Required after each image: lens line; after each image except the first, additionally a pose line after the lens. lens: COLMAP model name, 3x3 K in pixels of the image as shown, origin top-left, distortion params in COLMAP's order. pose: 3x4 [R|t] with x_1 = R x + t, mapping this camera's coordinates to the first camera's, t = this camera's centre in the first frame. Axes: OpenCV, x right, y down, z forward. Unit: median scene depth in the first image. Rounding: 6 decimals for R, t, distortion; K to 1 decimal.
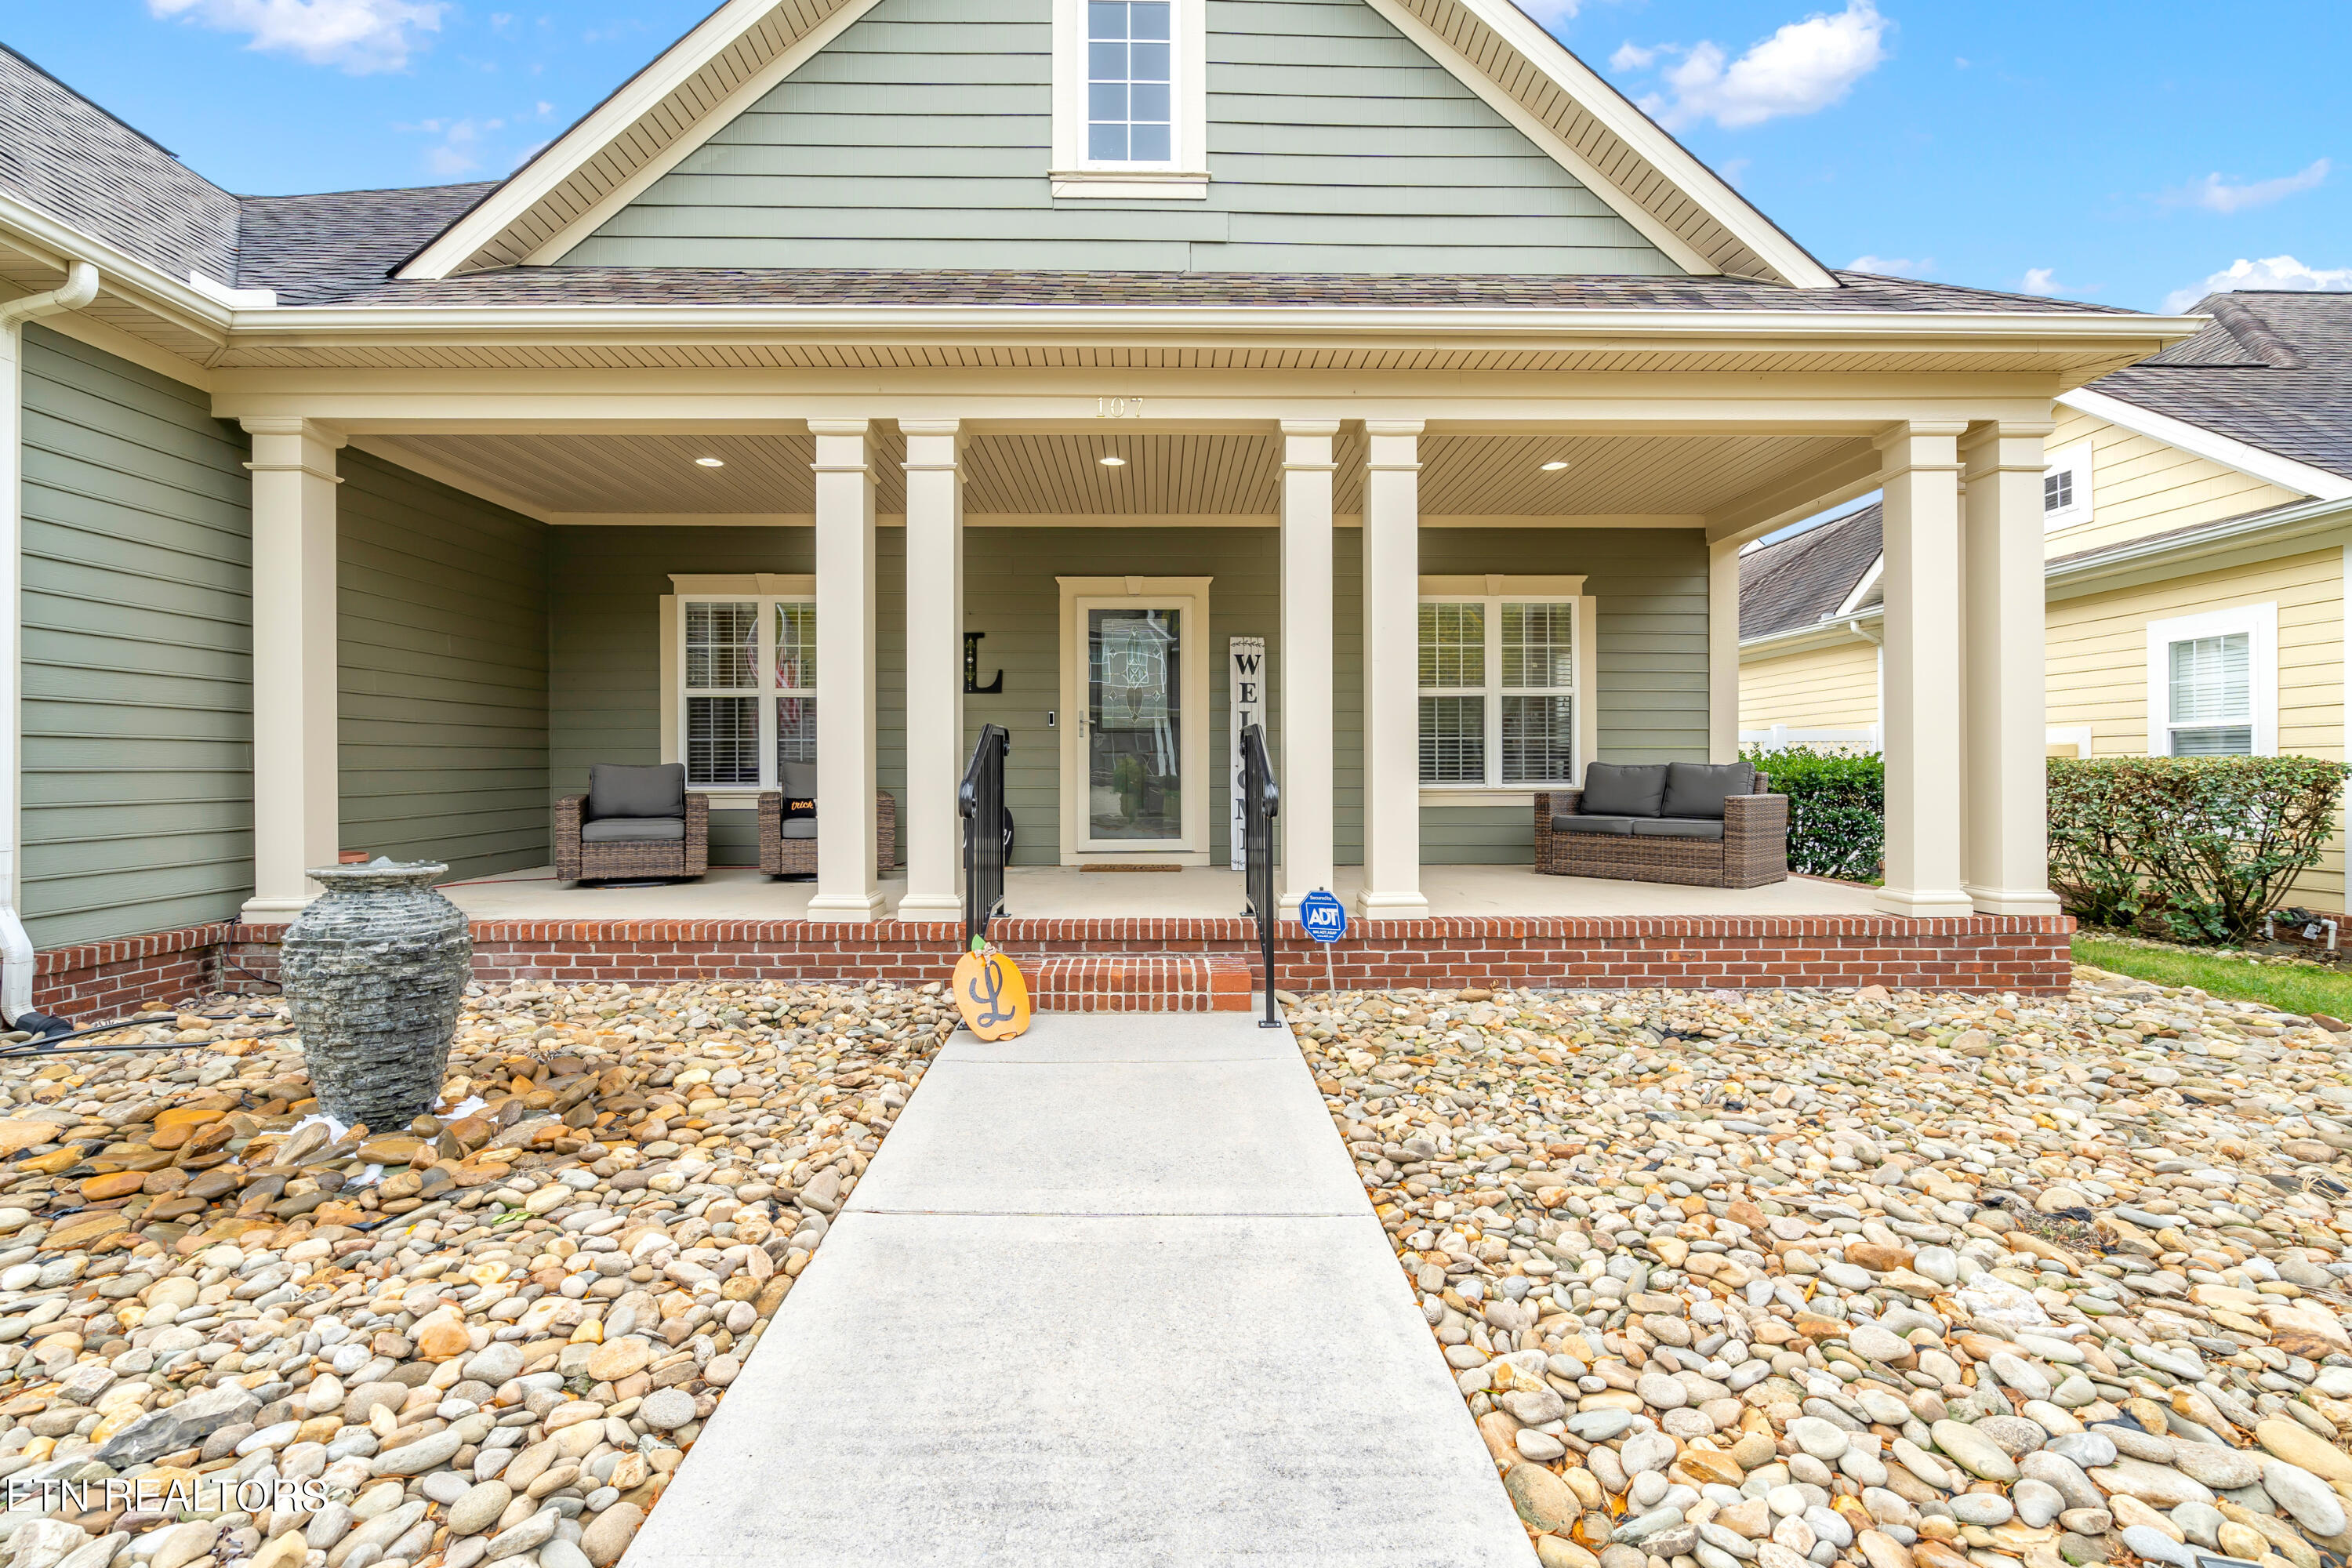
lens RADIAL K [[1035.9, 0, 1169.0], [0, 1035.9, 764.0], [0, 0, 1]] dist [-0.000813, 0.000284]
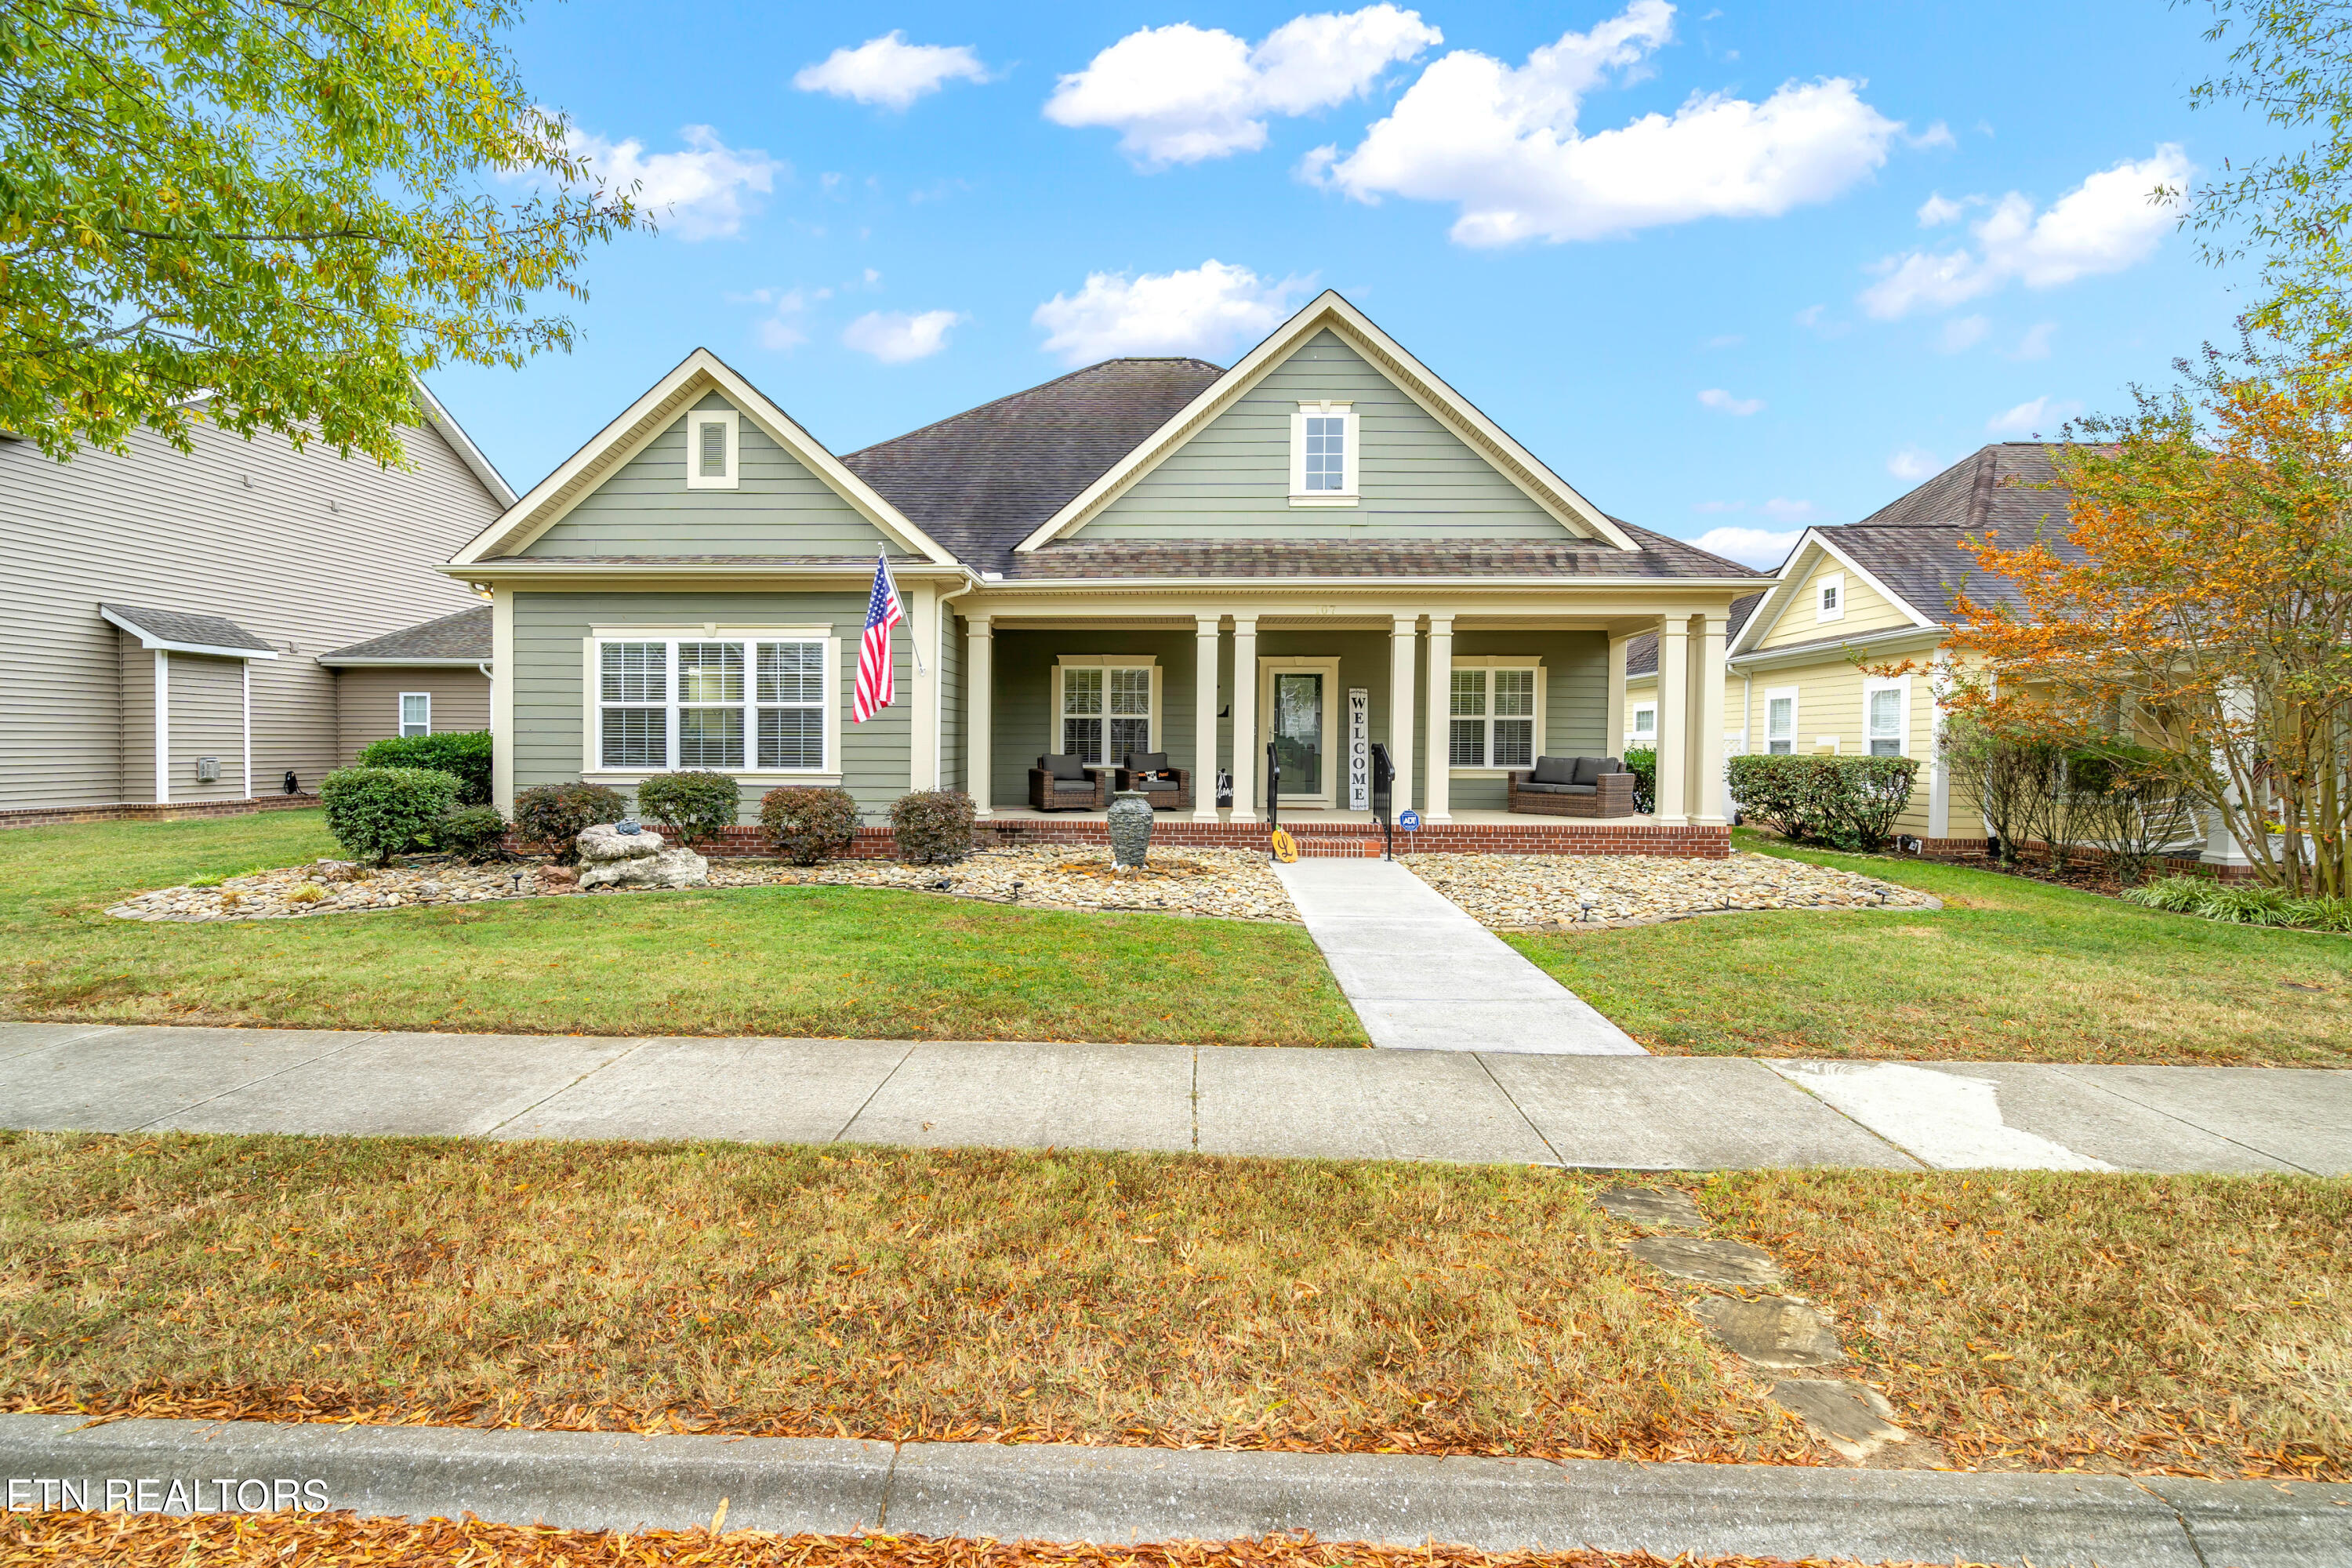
lens RADIAL K [[1104.9, 0, 1119.5], [0, 1104.9, 770.8], [0, 0, 1]] dist [0.000215, -0.000056]
pose [[0.998534, 0.008640, -0.053438, -0.302612], [-0.006905, 0.999445, 0.032576, -0.041406], [0.053690, -0.032160, 0.998040, -1.257491]]
